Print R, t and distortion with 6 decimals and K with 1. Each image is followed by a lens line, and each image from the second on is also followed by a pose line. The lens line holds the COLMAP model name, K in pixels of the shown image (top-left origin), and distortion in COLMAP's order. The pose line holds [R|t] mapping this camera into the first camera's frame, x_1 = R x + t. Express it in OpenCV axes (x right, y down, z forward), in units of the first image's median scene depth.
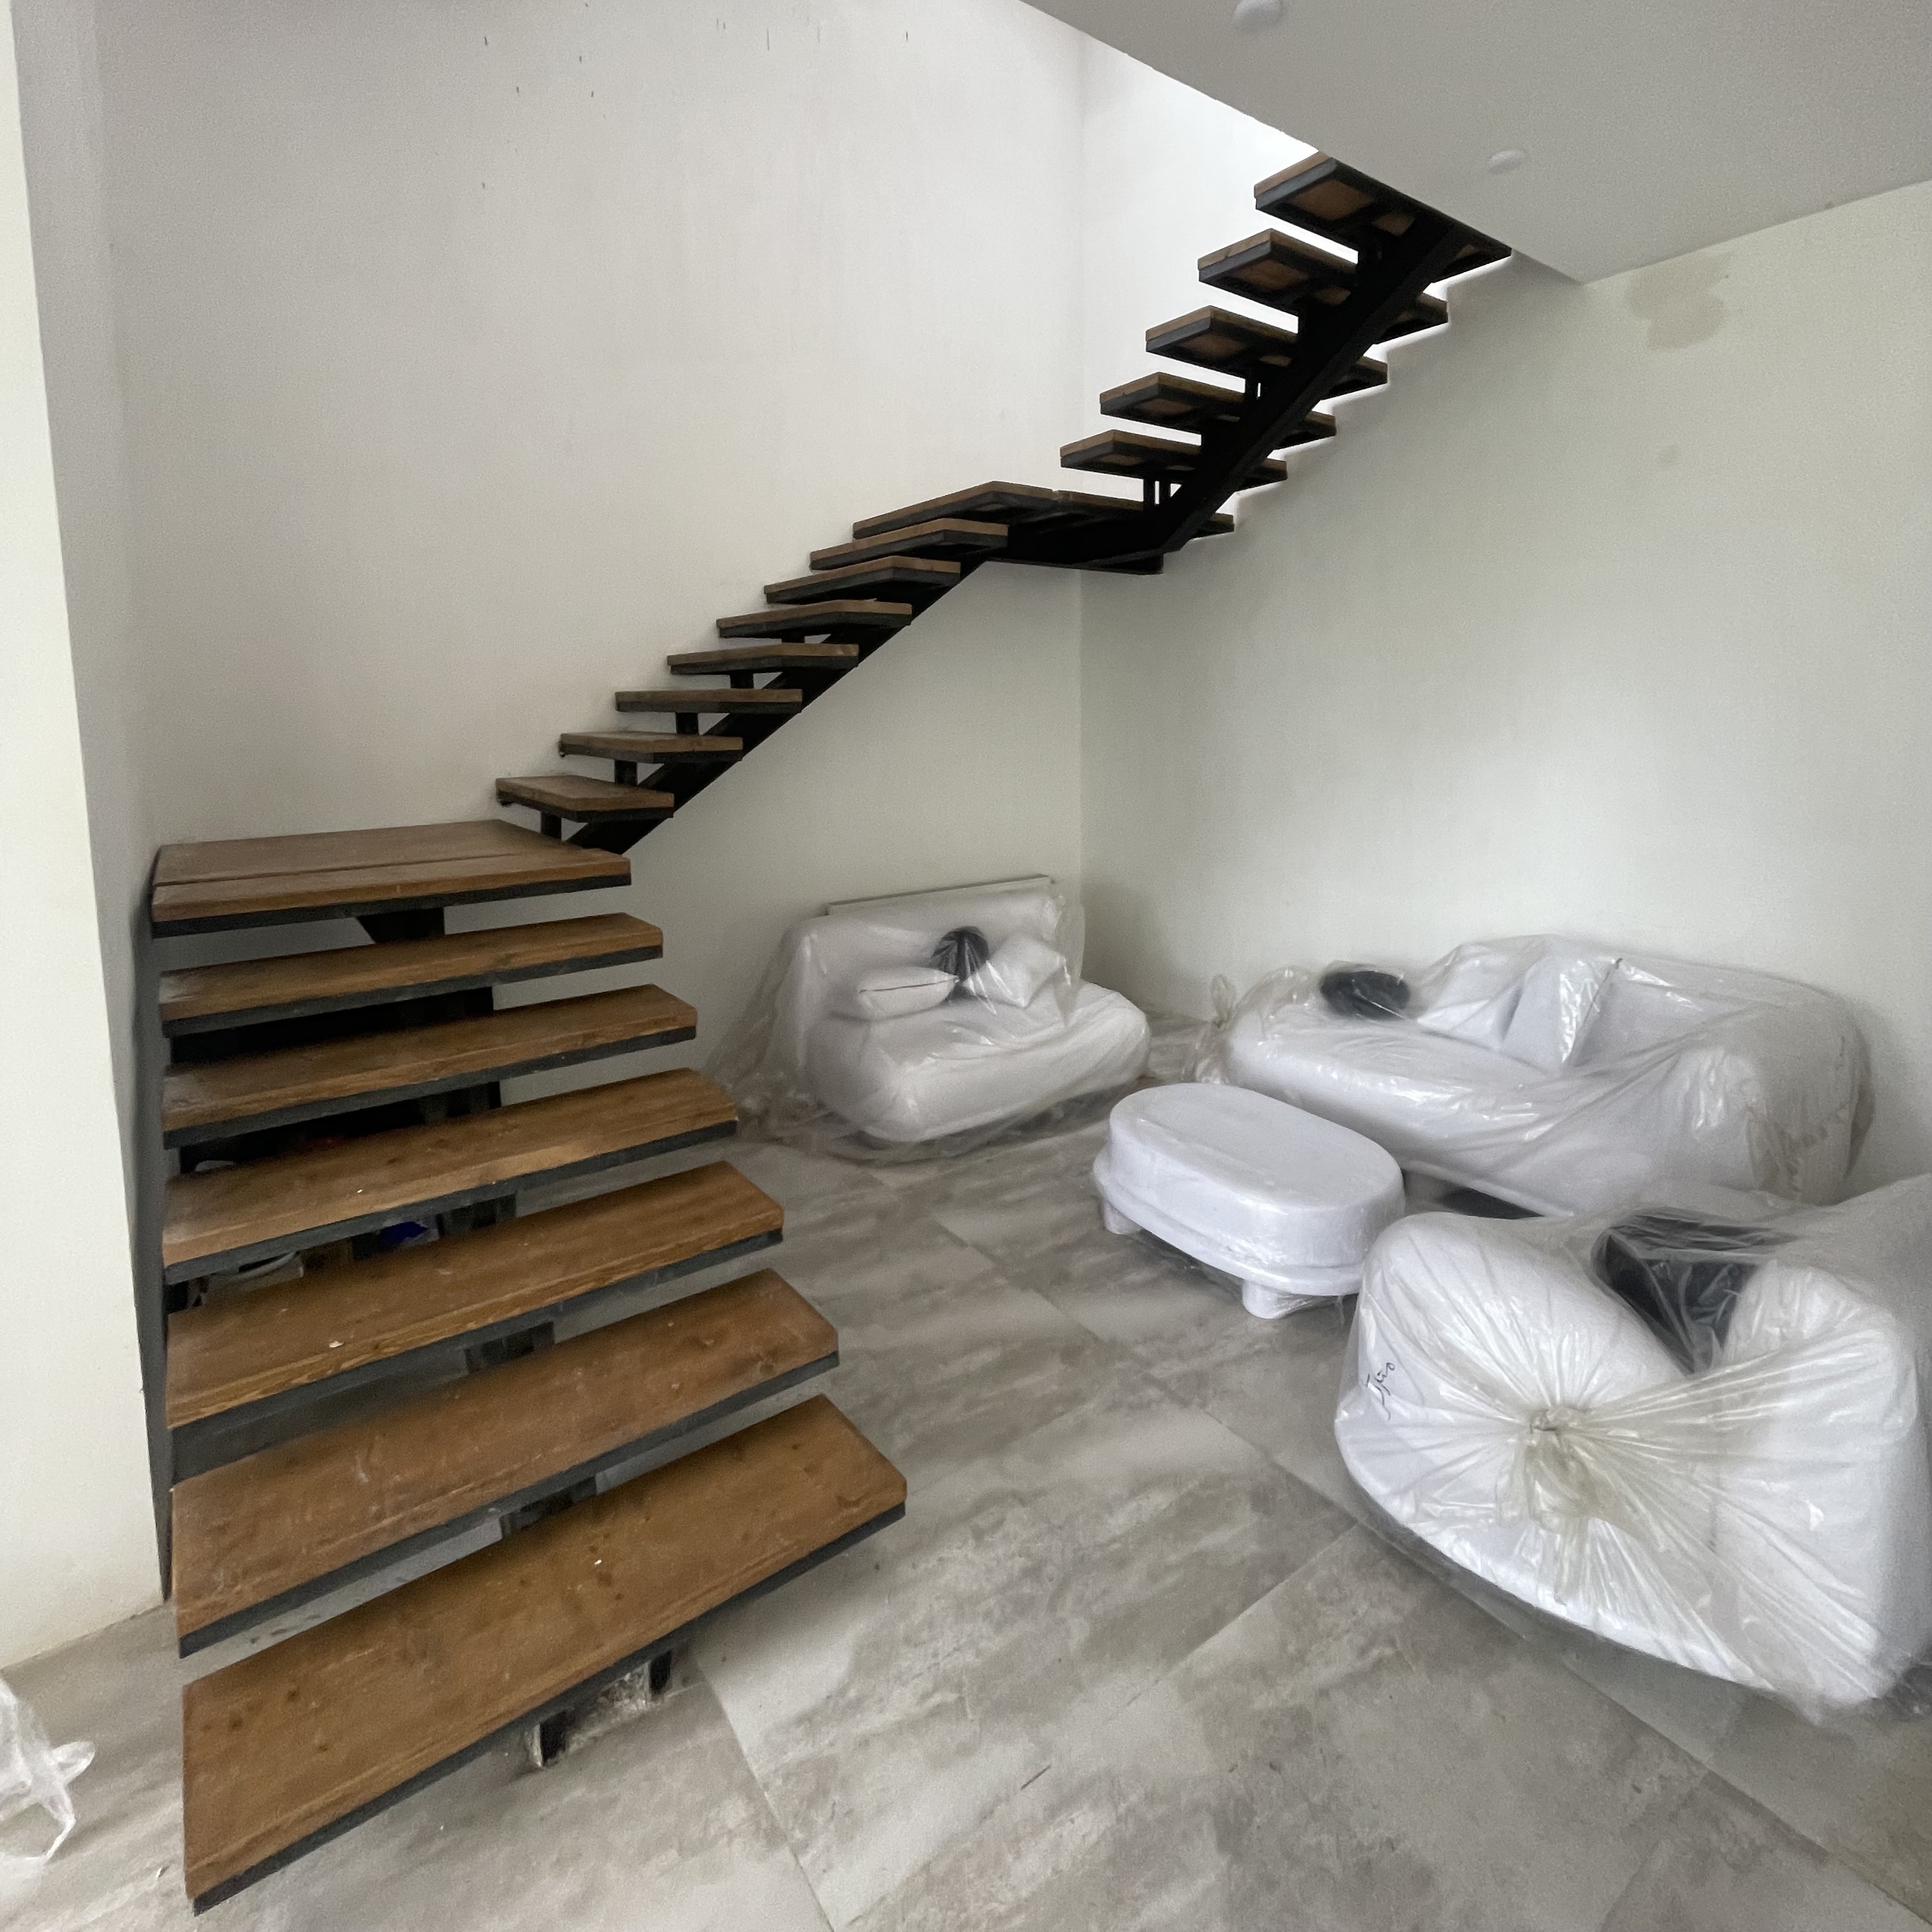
lens RADIAL K [[1049.5, 0, 981.8], [0, 1049.5, 895.1], [0, 0, 1]] dist [0.000992, 0.001062]
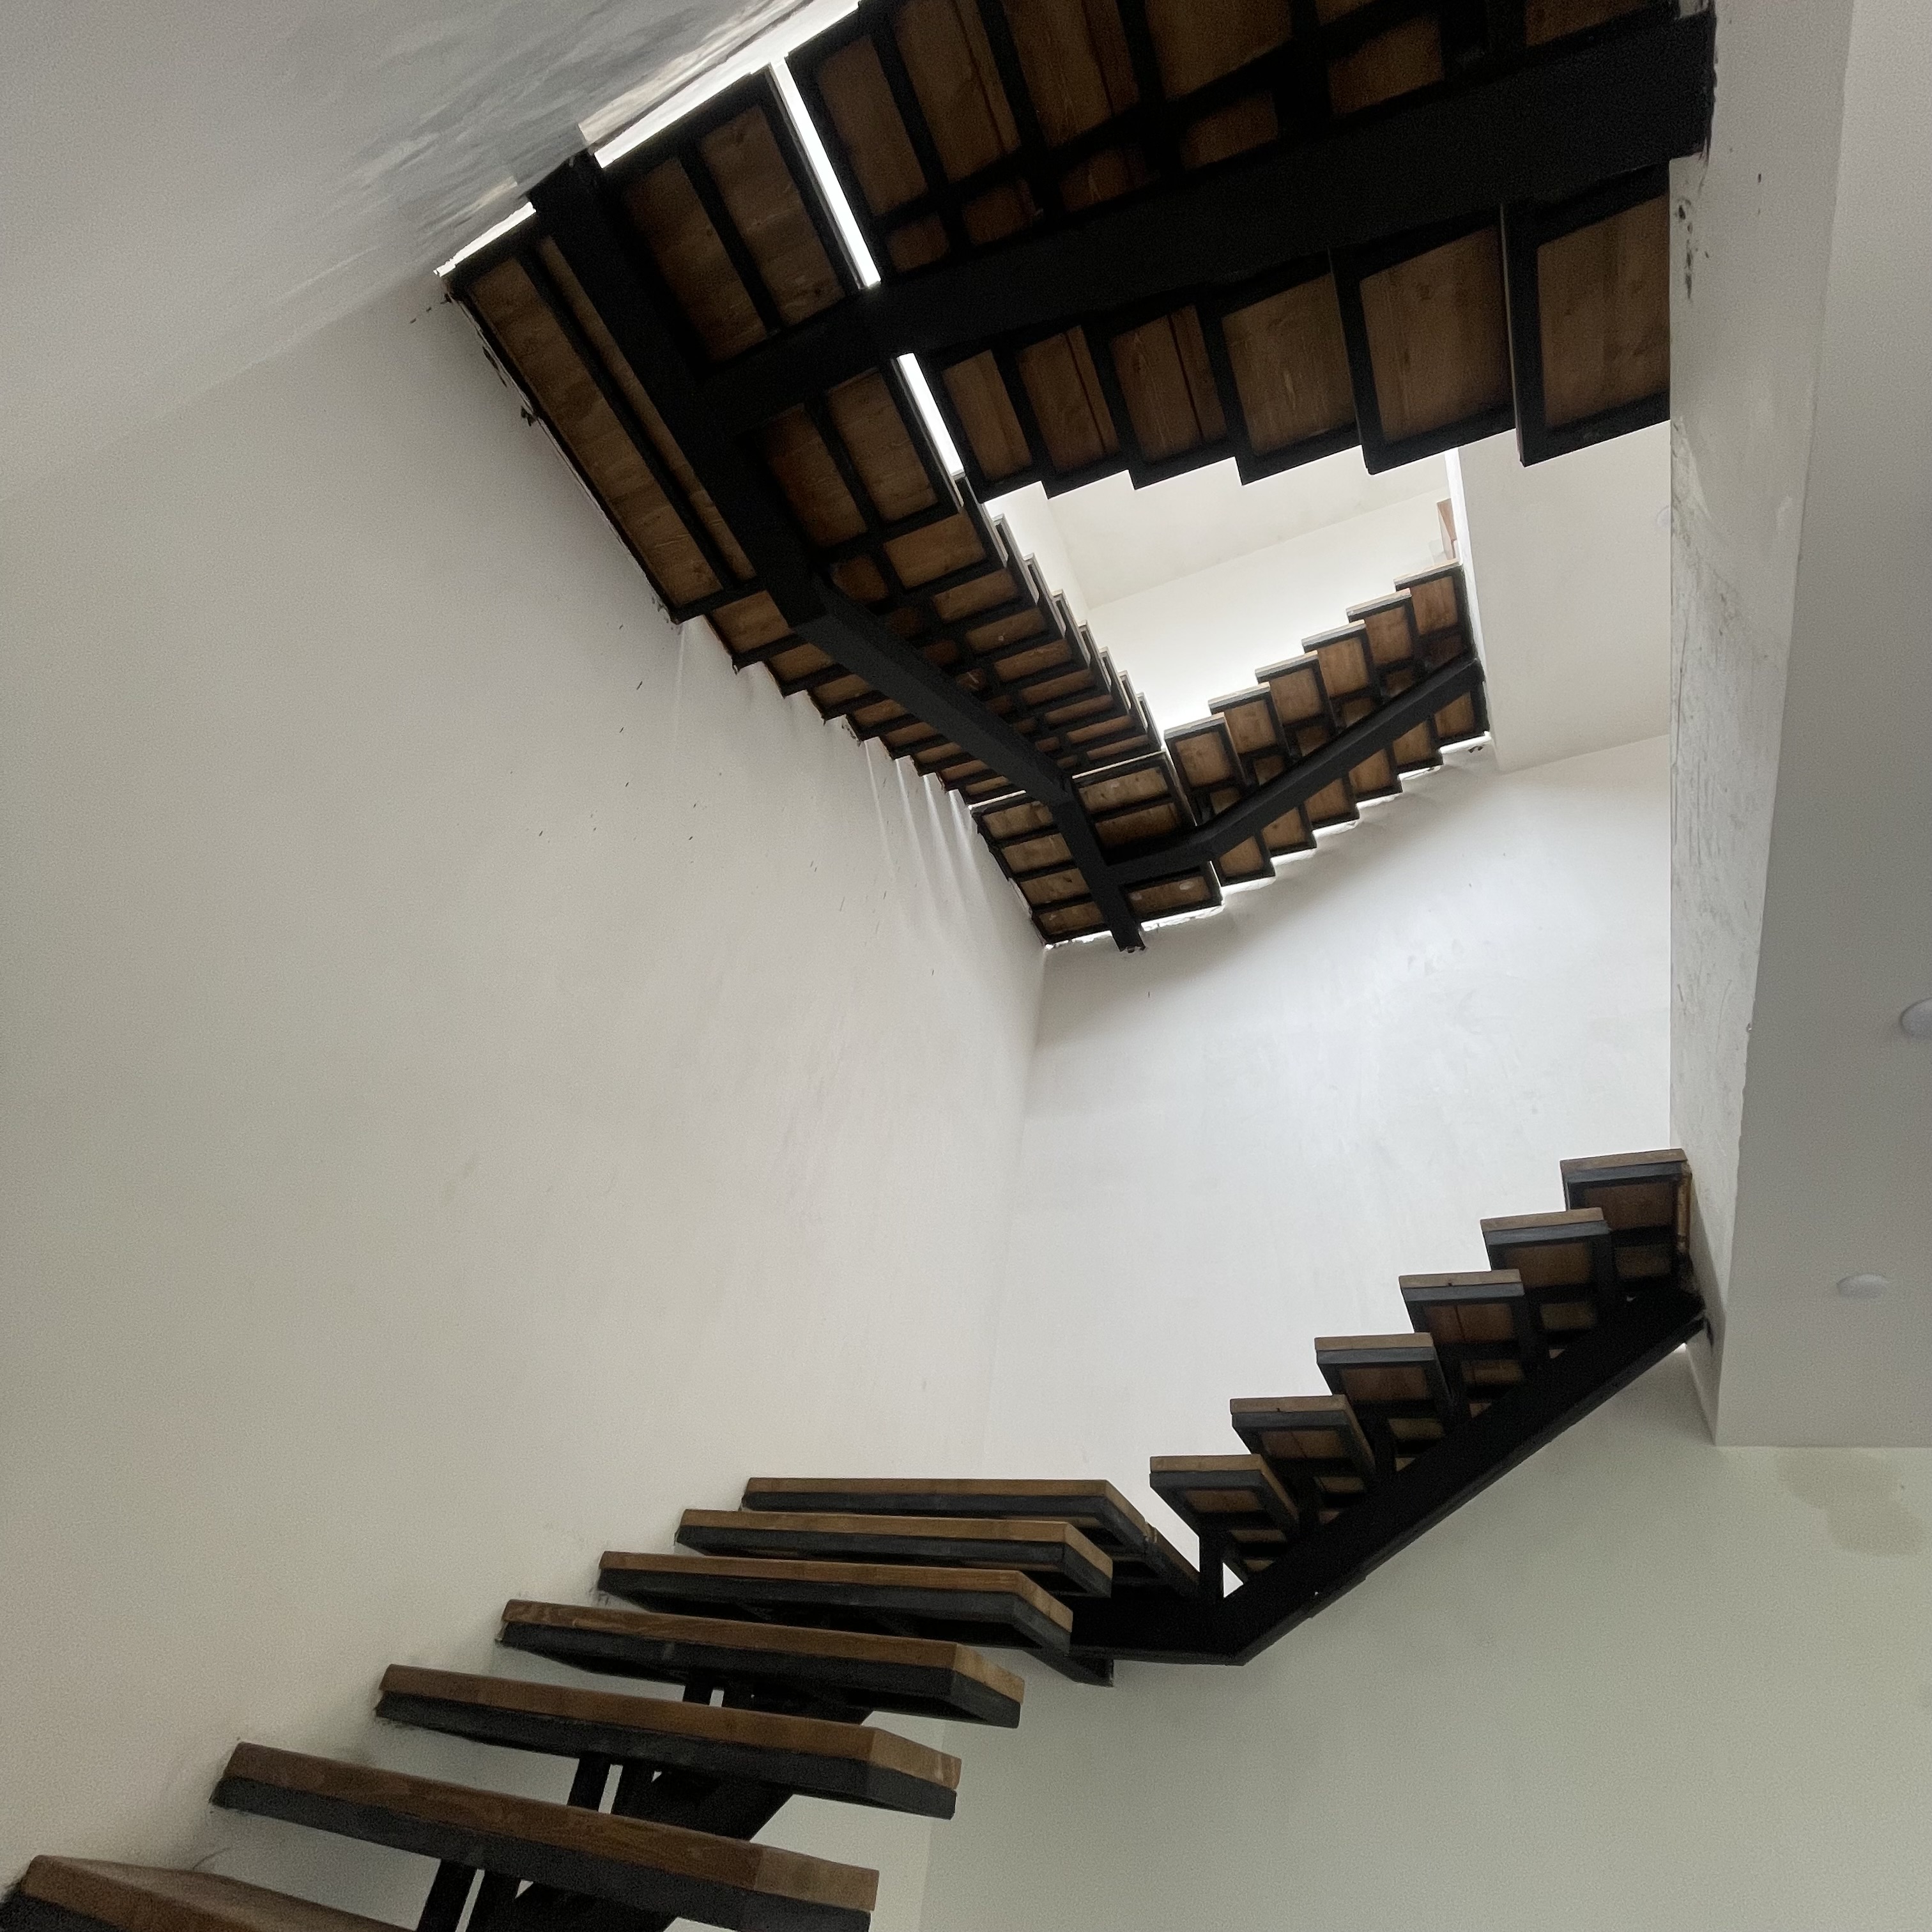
lens RADIAL K [[1049.5, 0, 981.8], [0, 1049.5, 895.1], [0, 0, 1]] dist [0.000992, 0.001062]
pose [[0.881146, 0.416931, 0.223048, -0.325707], [-0.073789, 0.587183, -0.806084, -0.079348], [-0.467051, 0.693820, 0.548158, 0.417456]]
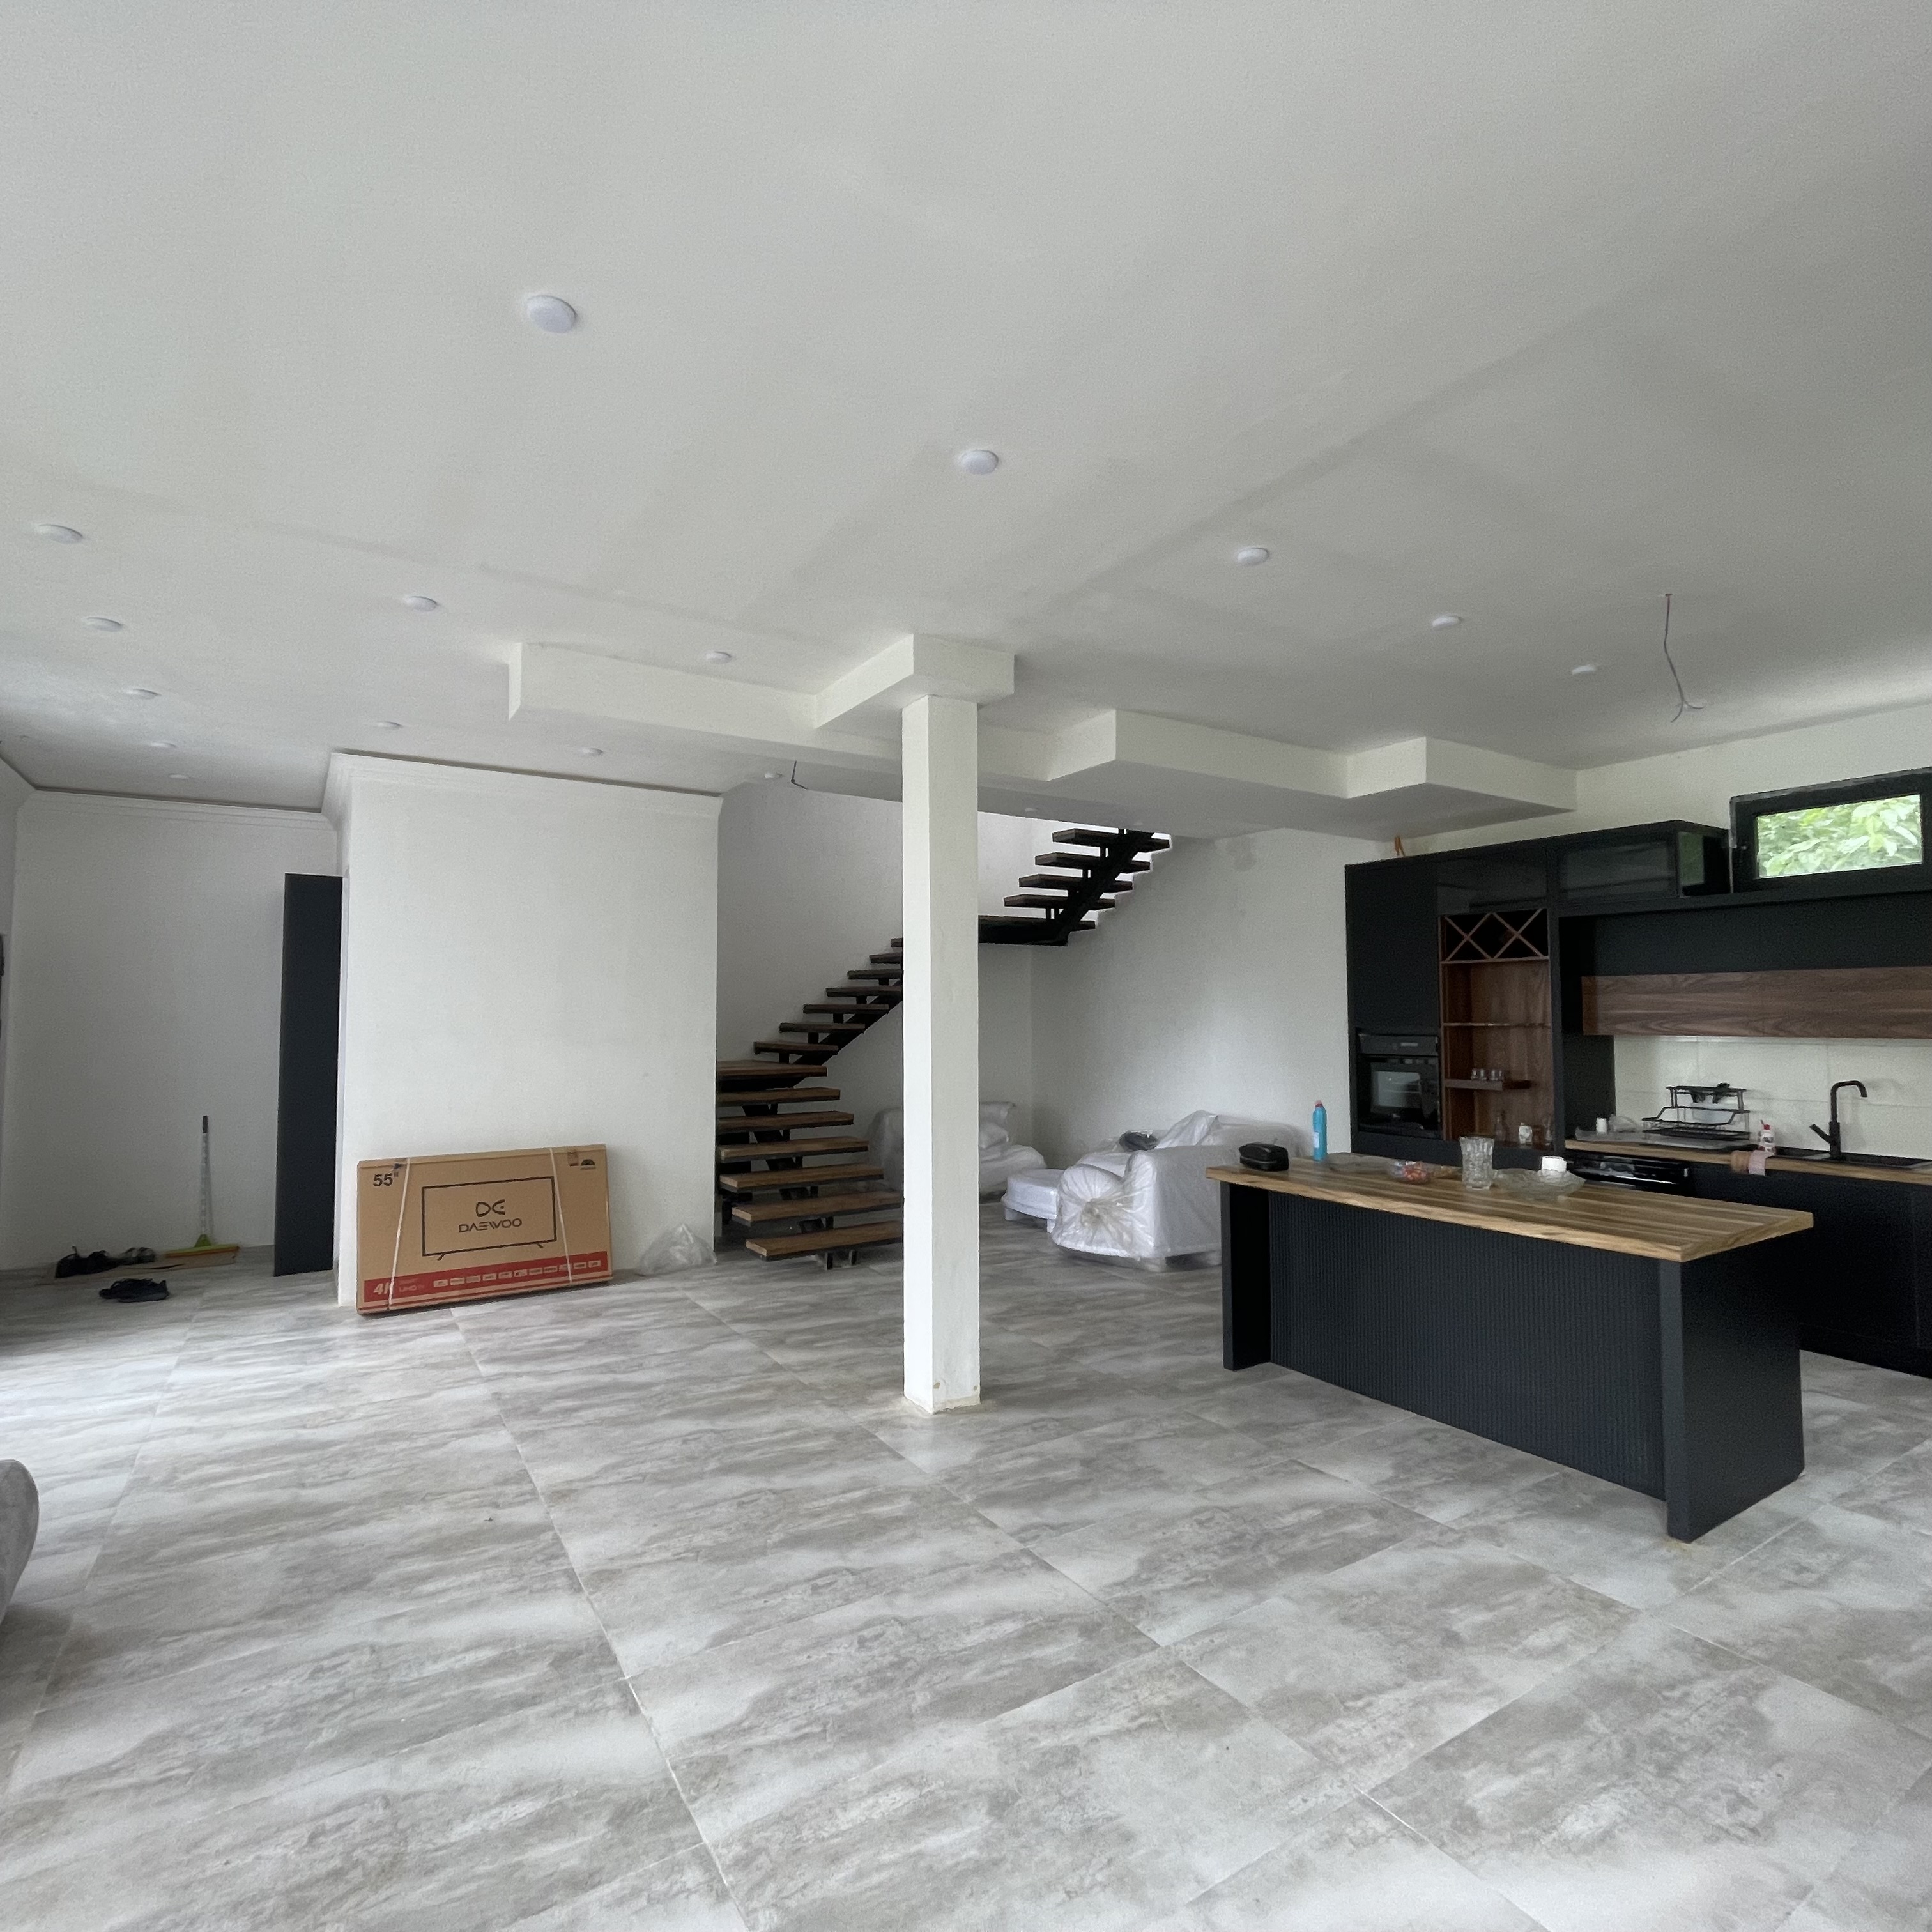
lens RADIAL K [[1072.5, 0, 966.0], [0, 1072.5, 966.0], [0, 0, 1]] dist [-0.000629, 0.000158]
pose [[0.997414, 0.000364, -0.071871, 0.158498], [-0.016189, 0.975428, -0.219725, 0.222317], [0.070025, 0.220320, 0.972911, -1.210656]]
